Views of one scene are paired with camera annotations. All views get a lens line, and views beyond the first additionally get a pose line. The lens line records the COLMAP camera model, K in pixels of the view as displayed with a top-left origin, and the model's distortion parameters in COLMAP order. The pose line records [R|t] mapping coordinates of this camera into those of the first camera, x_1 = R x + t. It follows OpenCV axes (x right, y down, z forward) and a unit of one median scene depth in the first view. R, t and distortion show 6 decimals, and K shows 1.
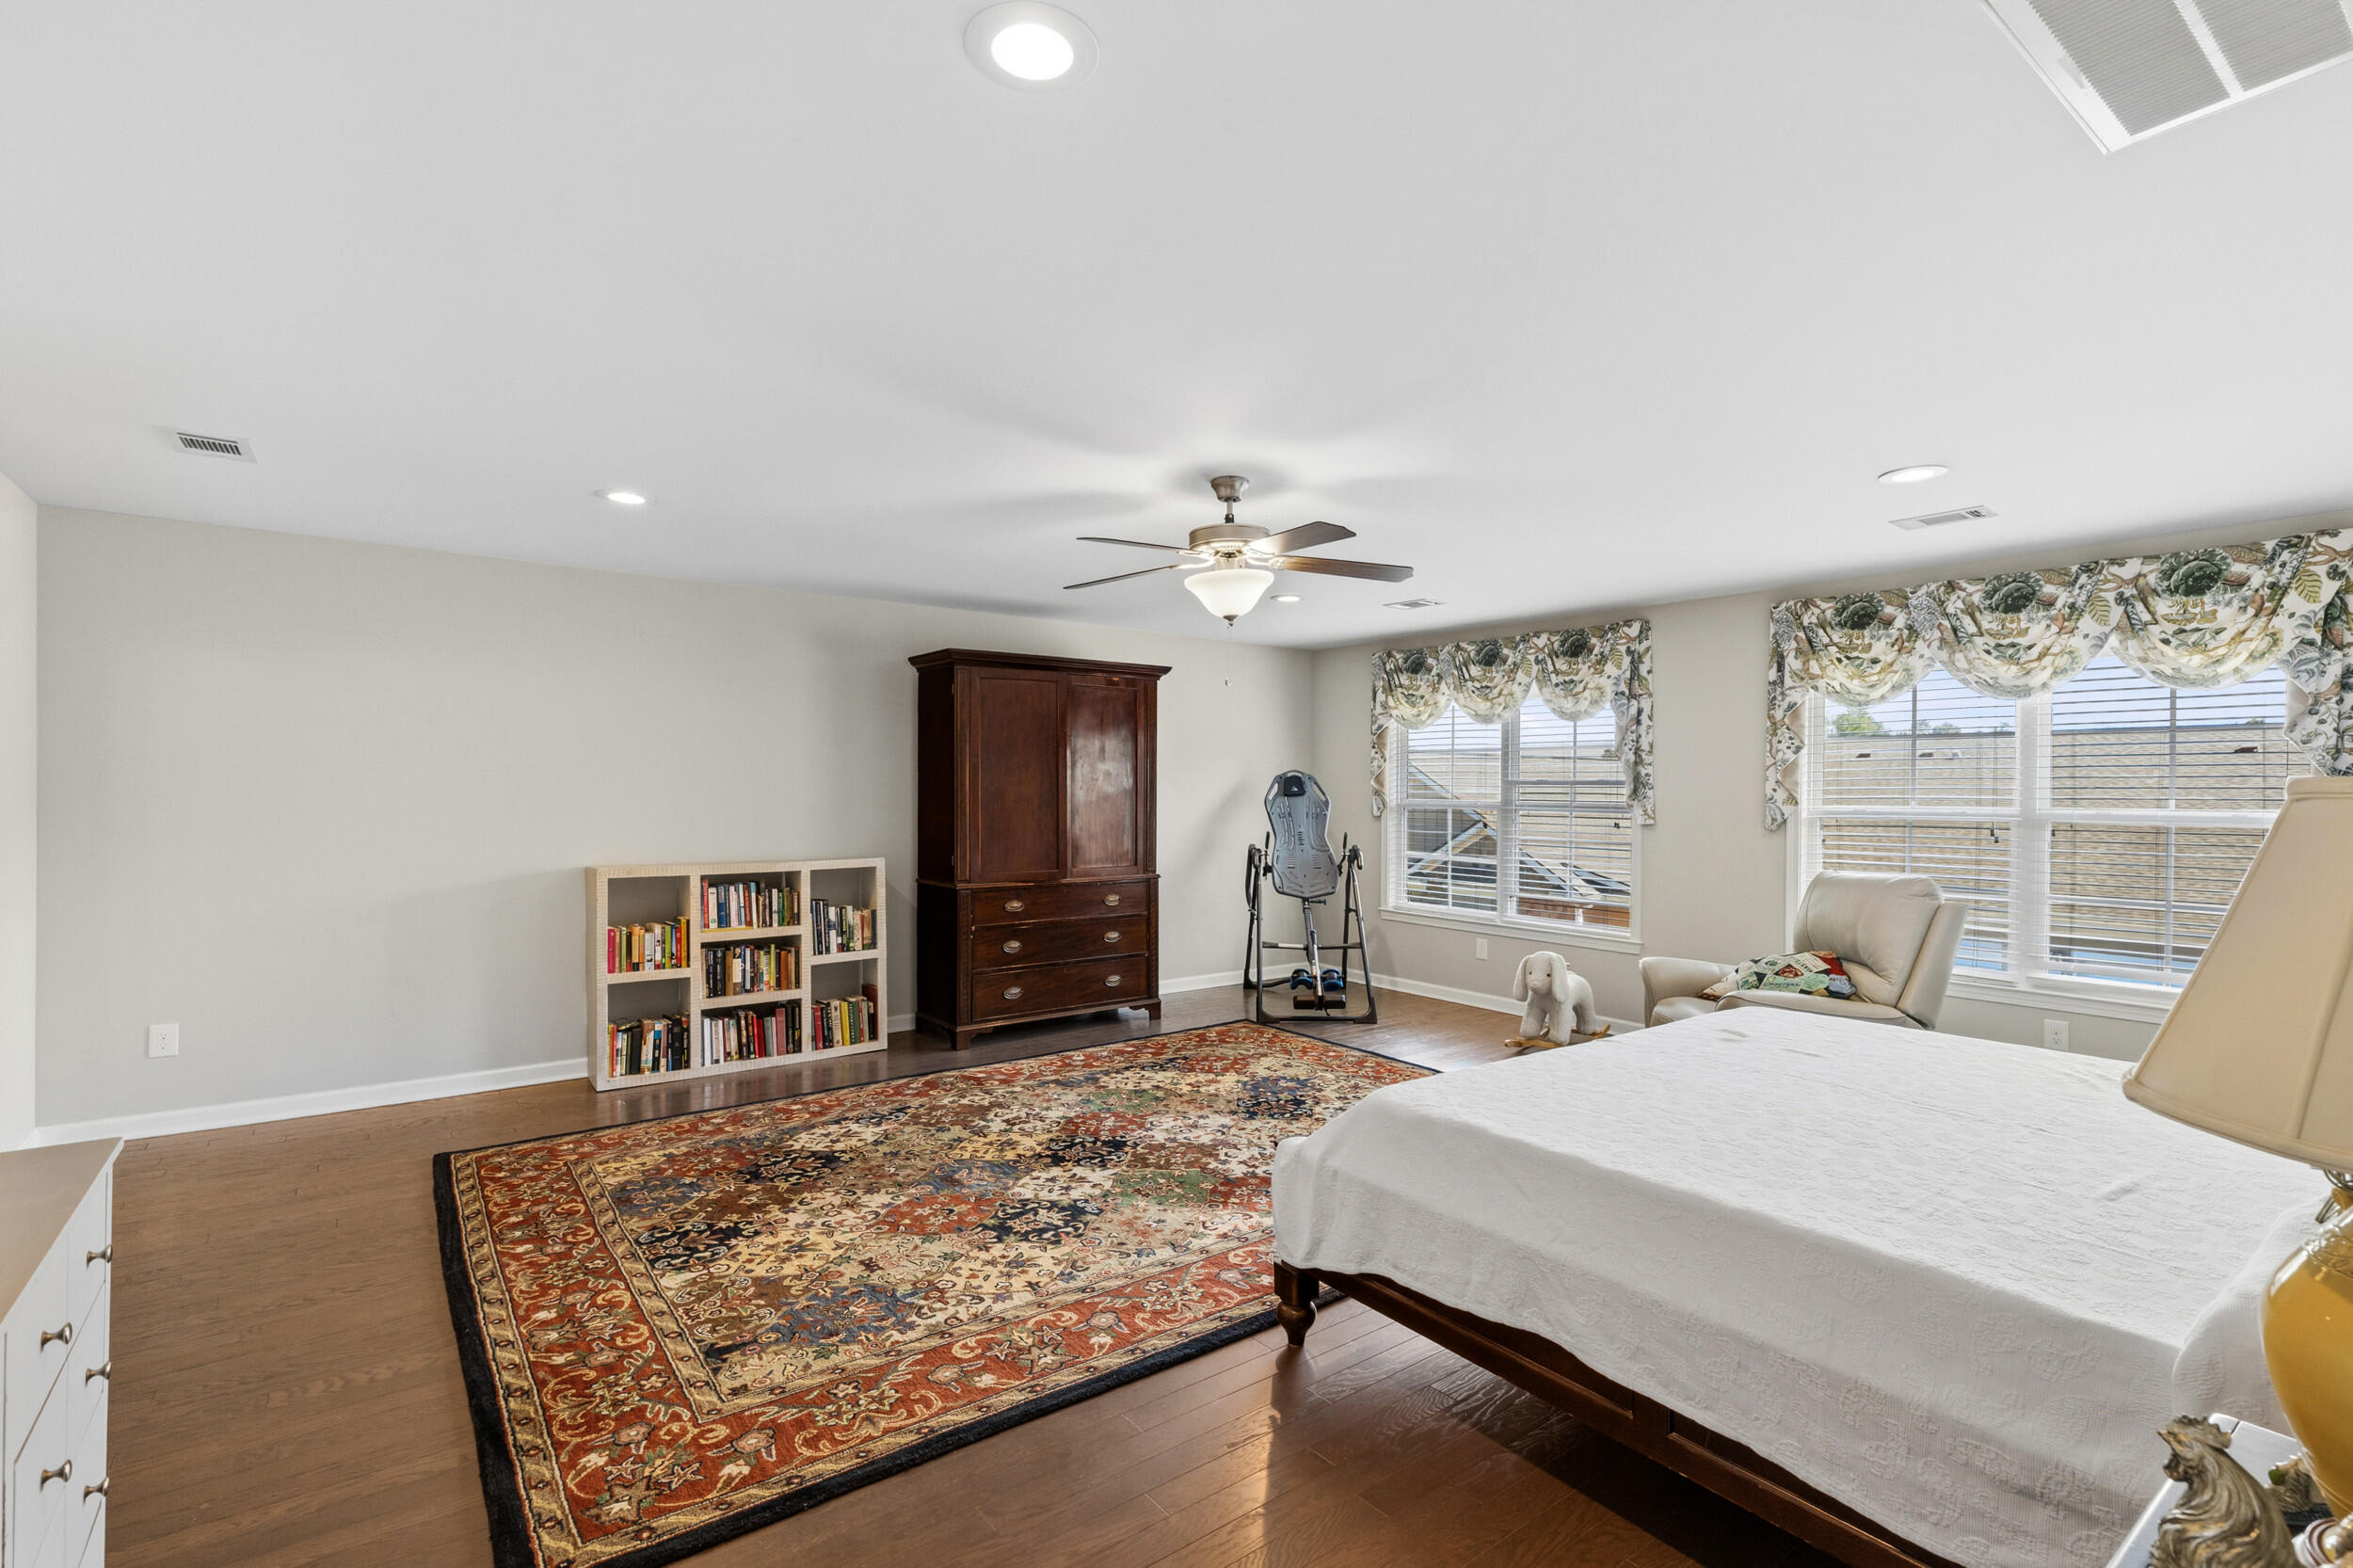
lens RADIAL K [[1075.9, 0, 1172.5], [0, 1075.9, 799.9], [0, 0, 1]] dist [0.003498, 0.000821]
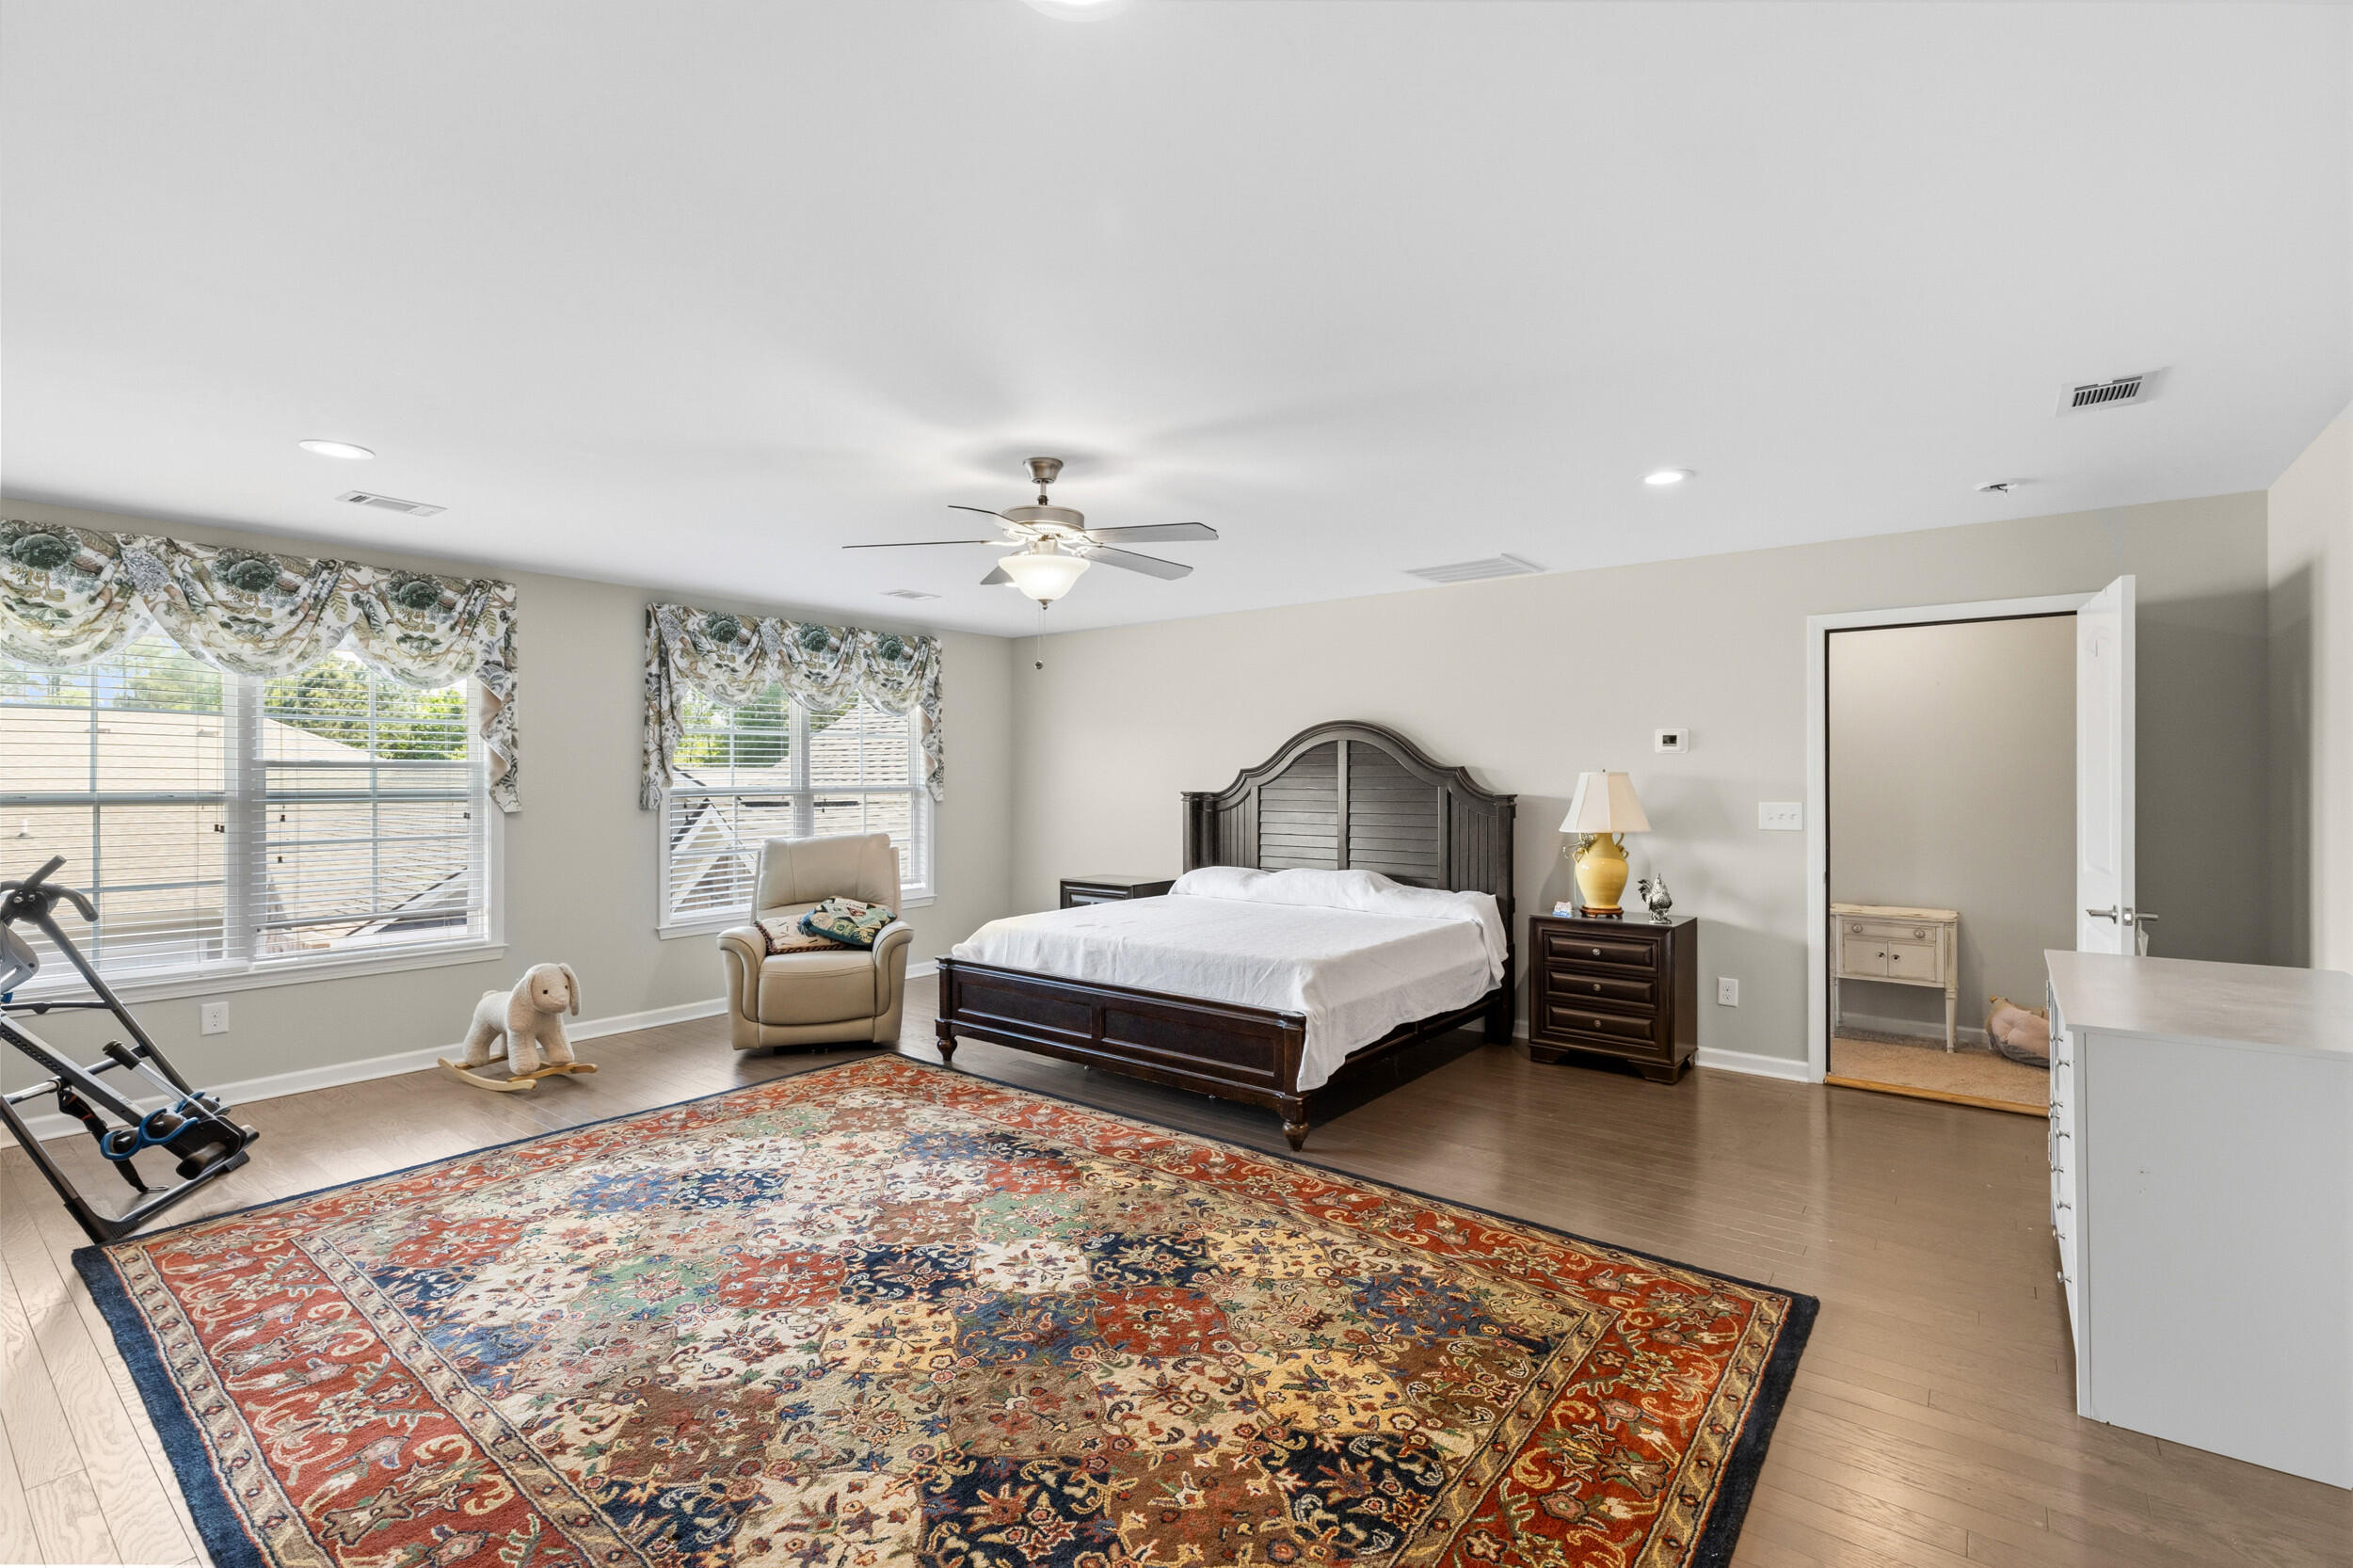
lens RADIAL K [[1075.9, 0, 1172.1], [0, 1075.9, 767.8], [0, 0, 1]] dist [0.003498, 0.000821]
pose [[-0.263158, 0.003232, 0.964747, -0.834439], [0.009985, 0.999950, -0.000626, -0.011669], [-0.964701, 0.009468, -0.263177, 1.024377]]
